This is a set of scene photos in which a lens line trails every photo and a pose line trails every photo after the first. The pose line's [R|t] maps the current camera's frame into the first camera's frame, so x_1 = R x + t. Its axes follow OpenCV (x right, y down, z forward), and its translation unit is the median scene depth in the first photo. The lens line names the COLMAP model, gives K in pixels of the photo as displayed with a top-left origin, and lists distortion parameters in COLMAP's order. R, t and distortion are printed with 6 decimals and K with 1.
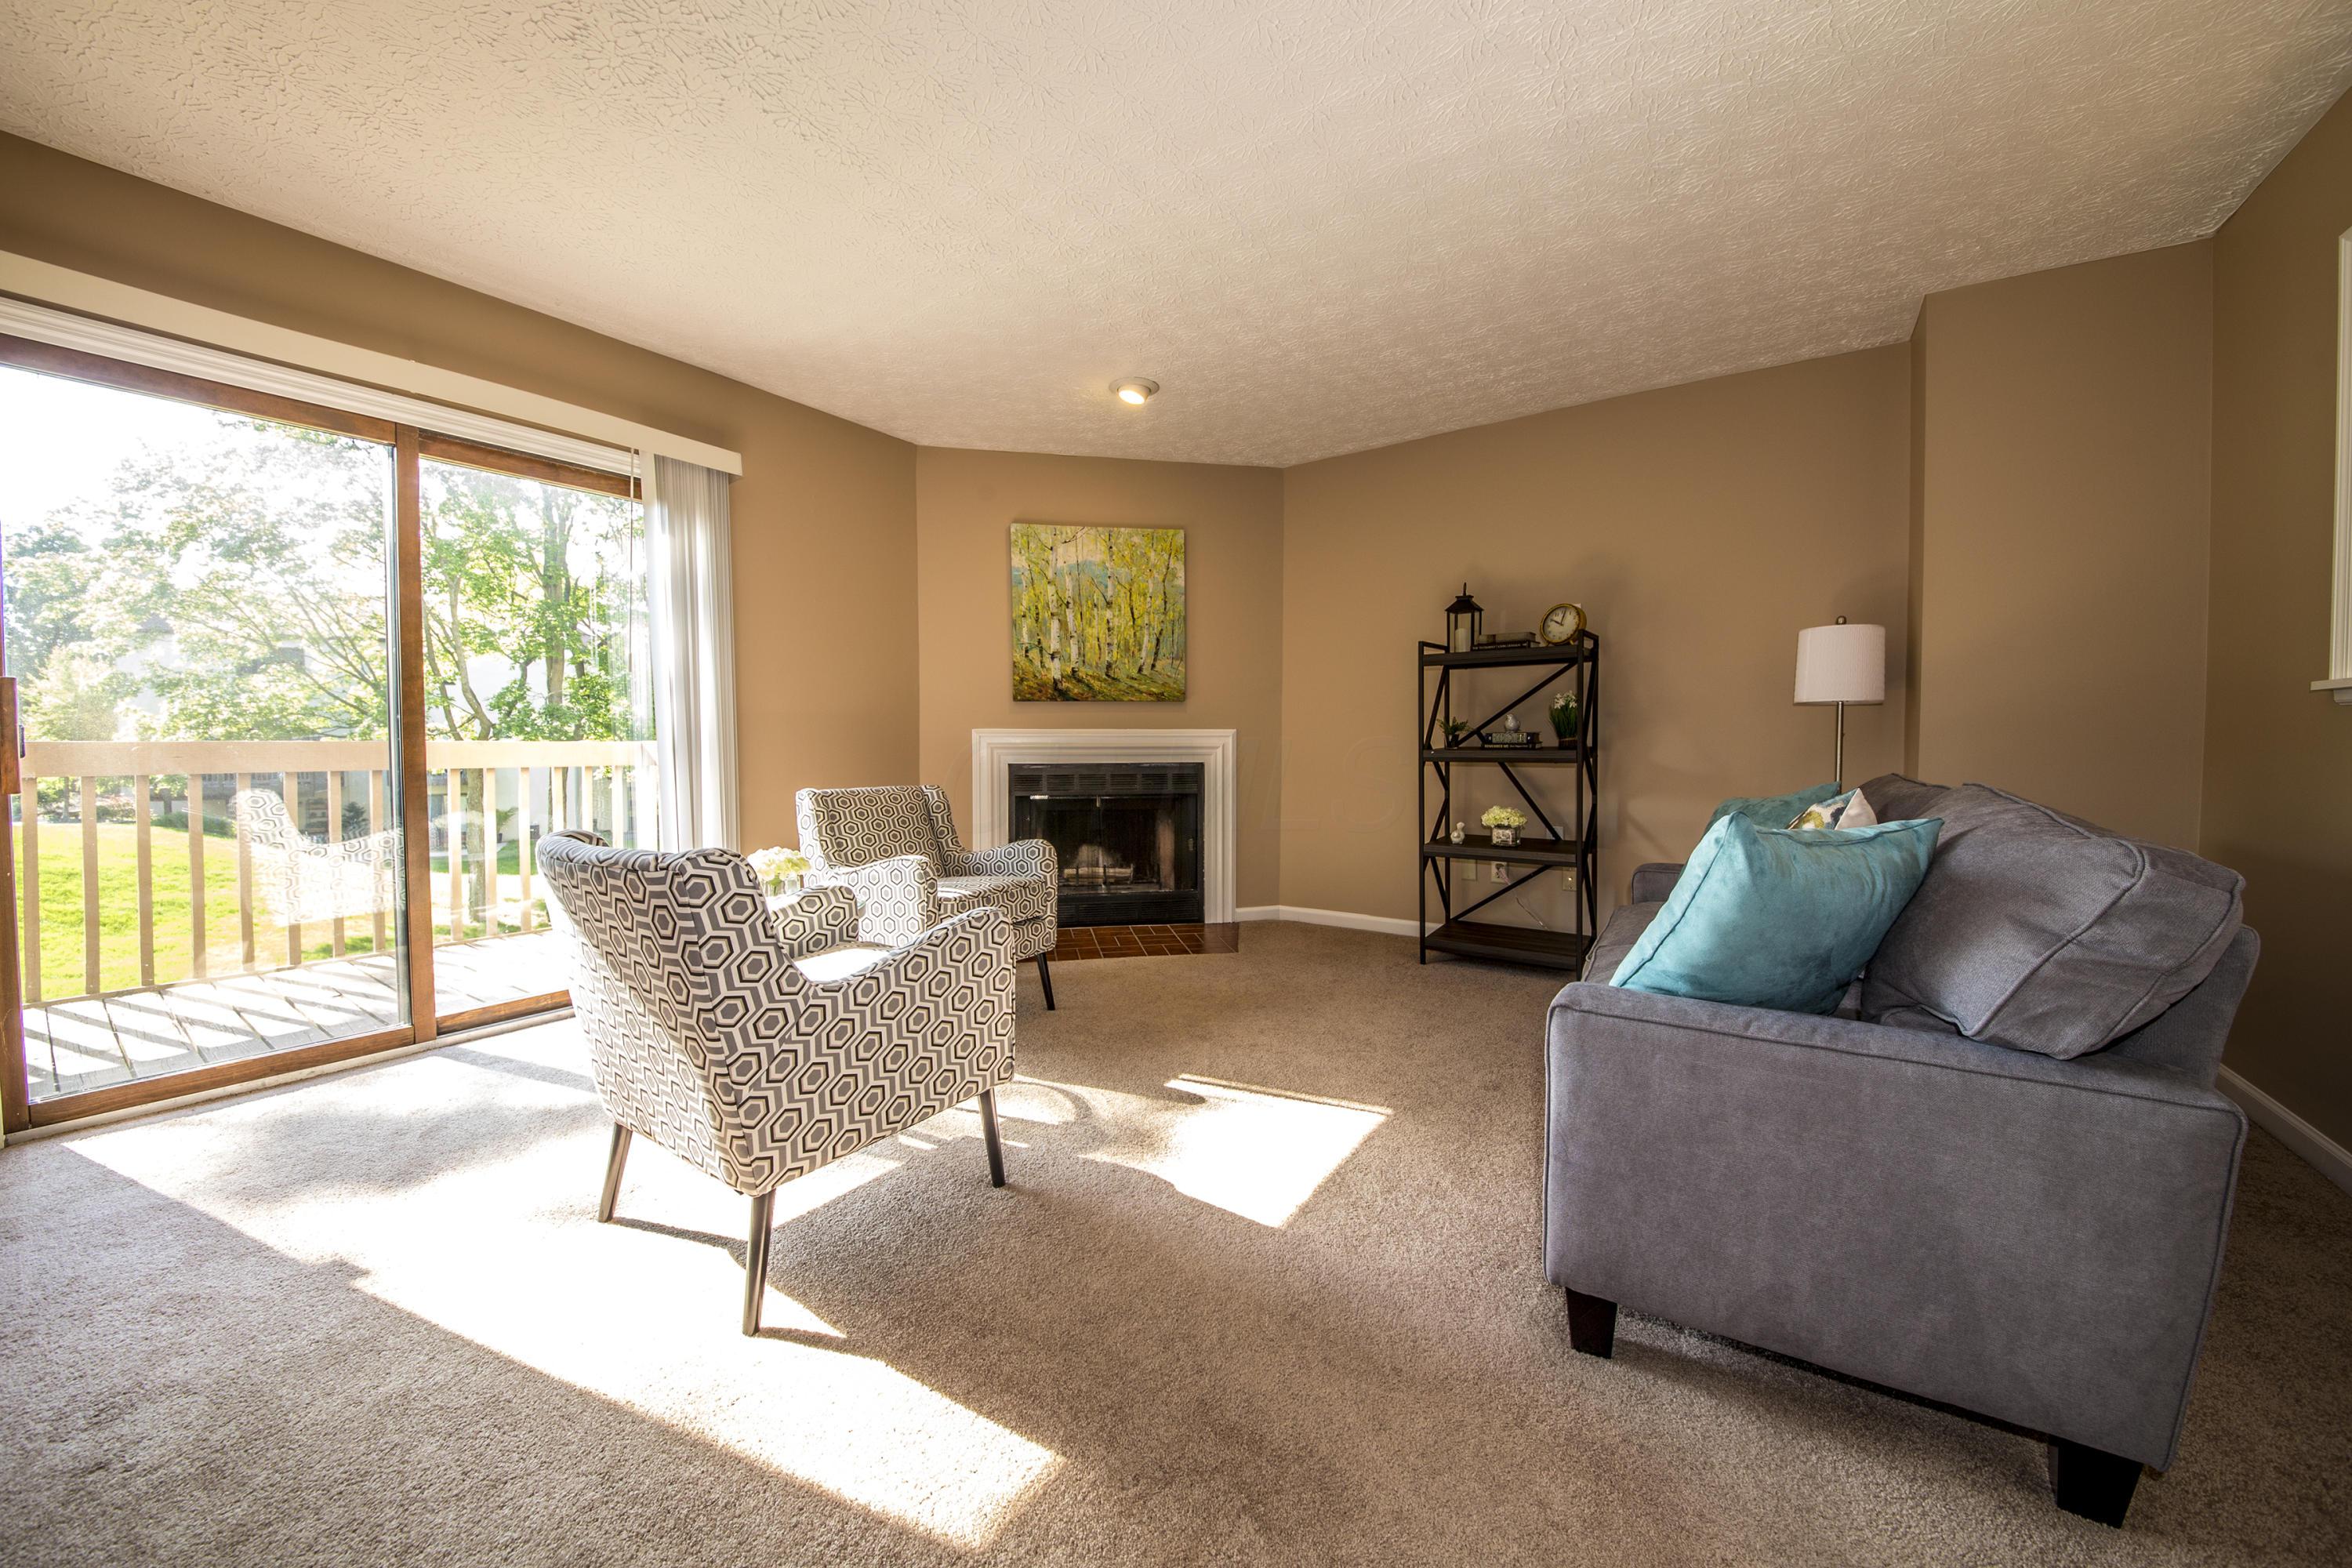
lens RADIAL K [[846.1, 0, 1162.1], [0, 846.1, 765.6], [0, 0, 1]] dist [0.004763, -0.012399]
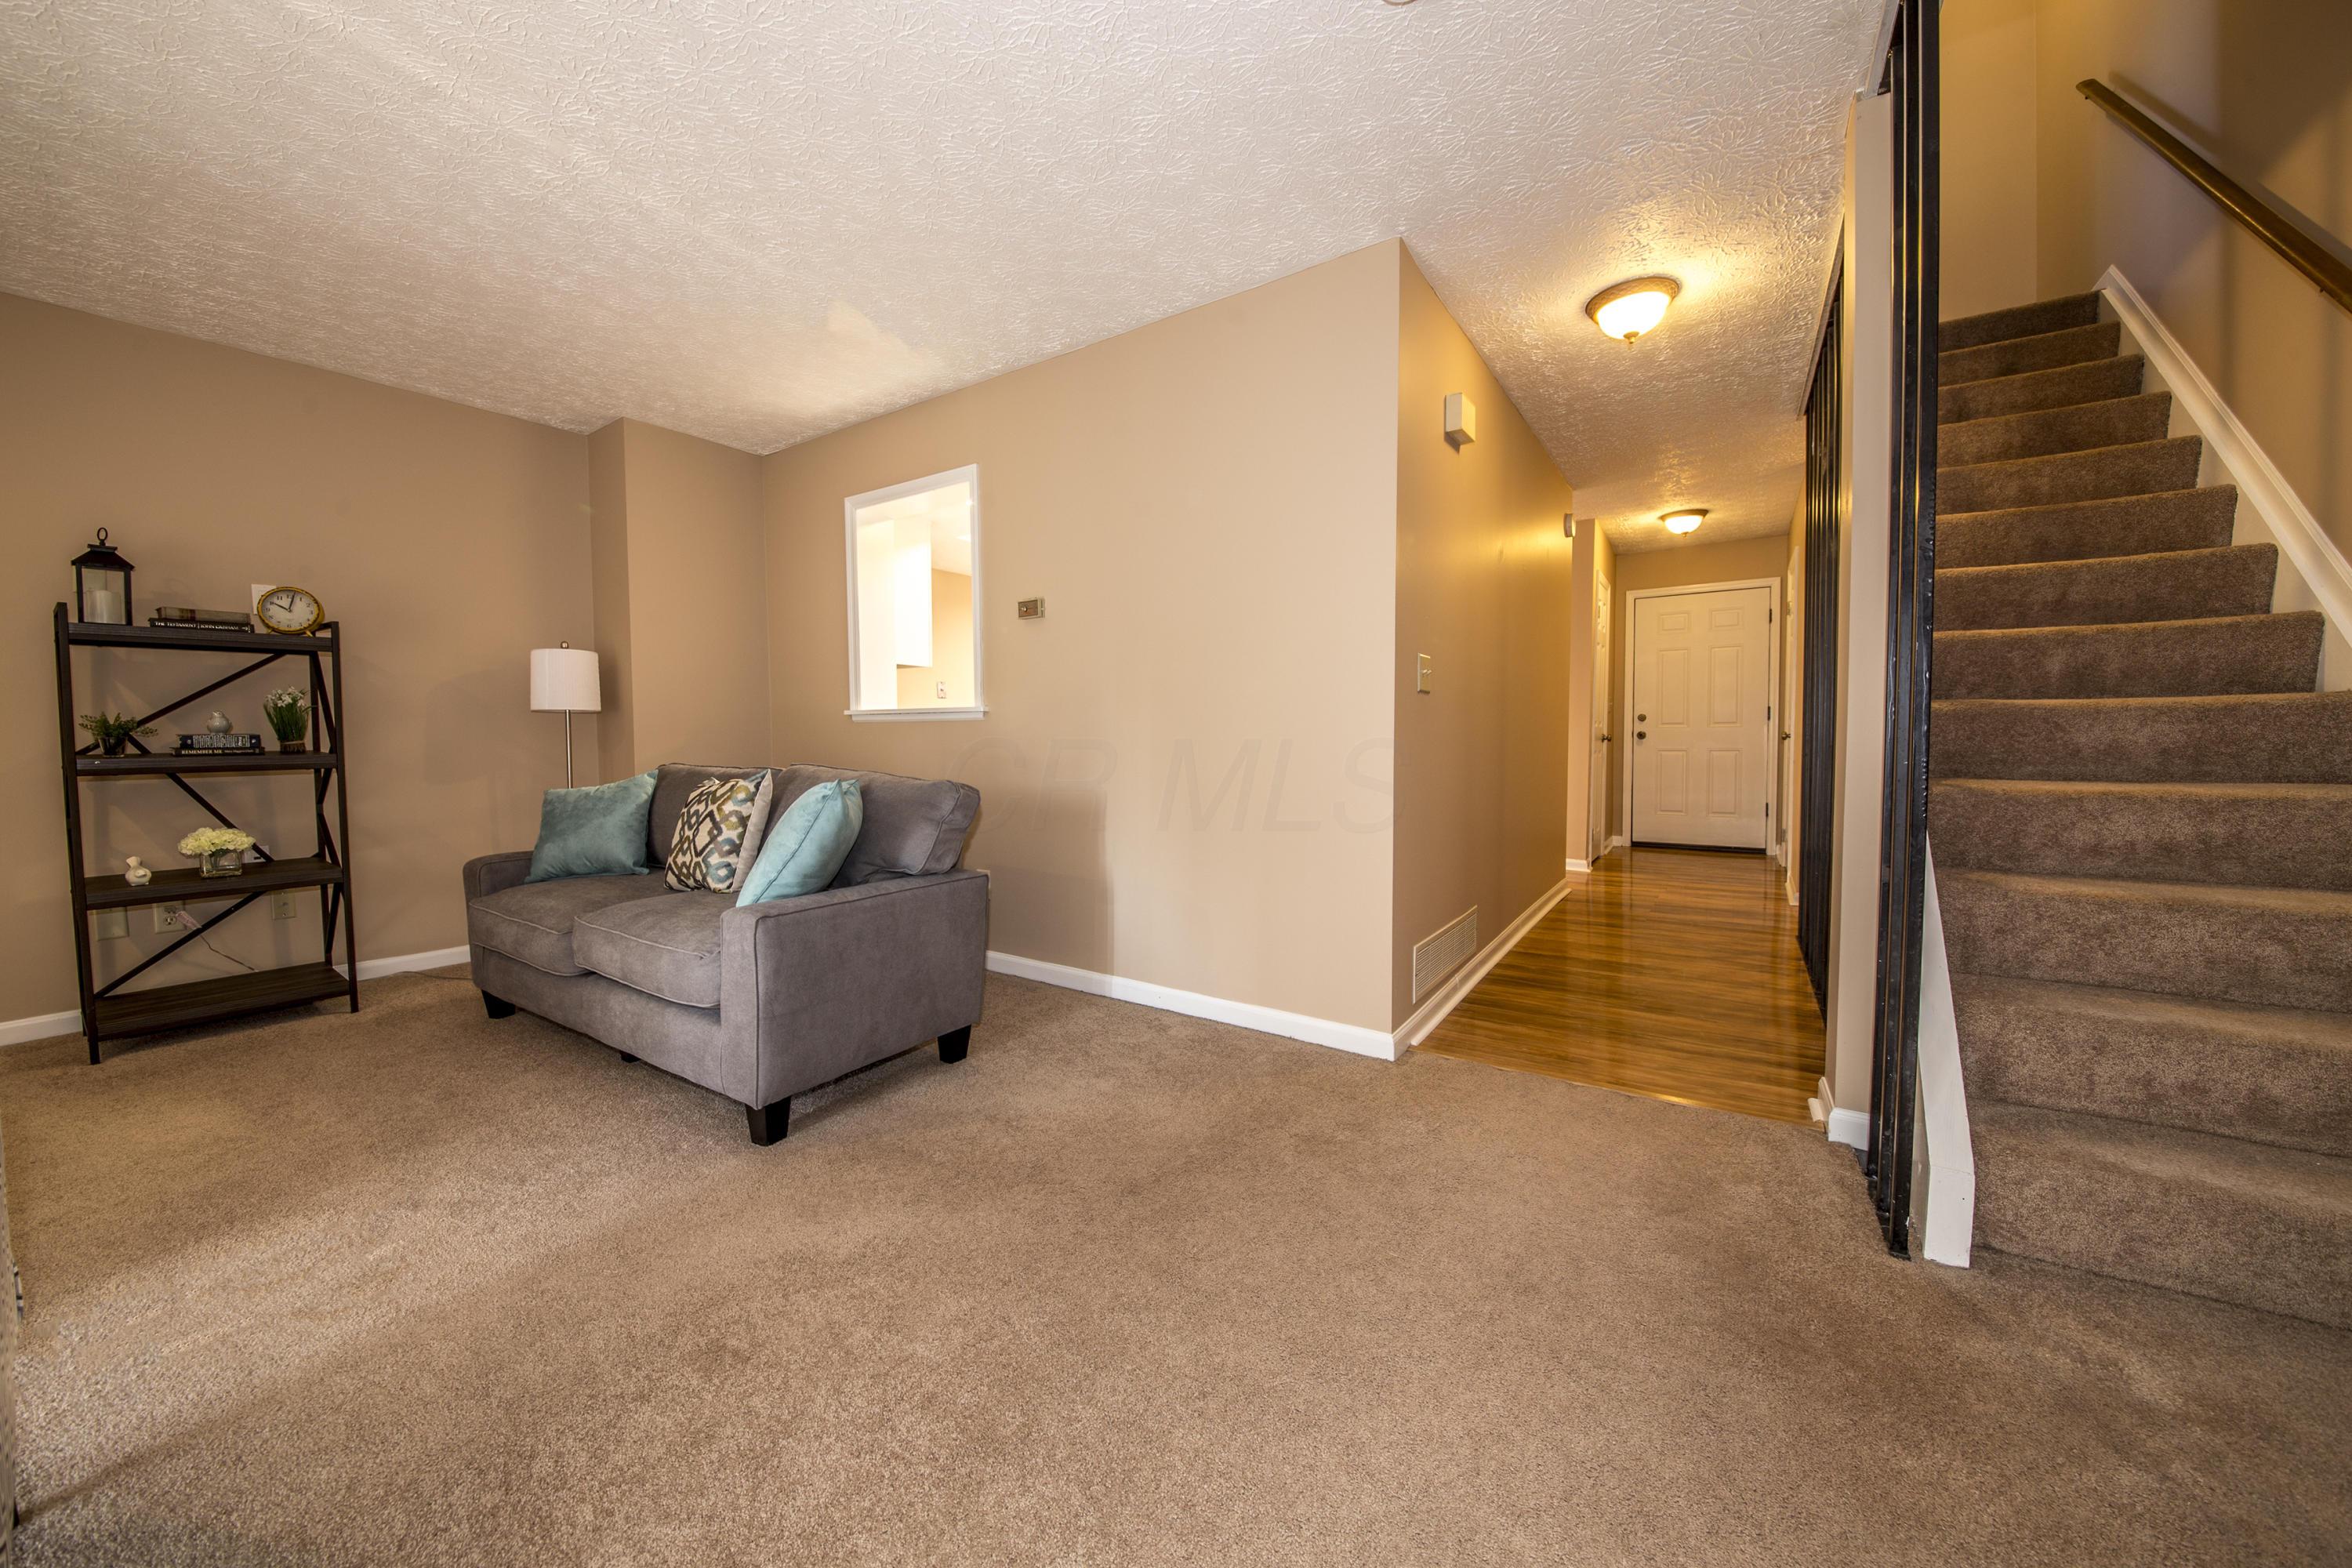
lens RADIAL K [[846.1, 0, 1162.1], [0, 846.1, 765.6], [0, 0, 1]] dist [0.004763, -0.012399]
pose [[0.000939, -0.030190, 0.999544, -0.476444], [0.037979, 0.998824, 0.030133, -0.000064], [-0.999278, 0.037933, 0.002084, 0.133408]]
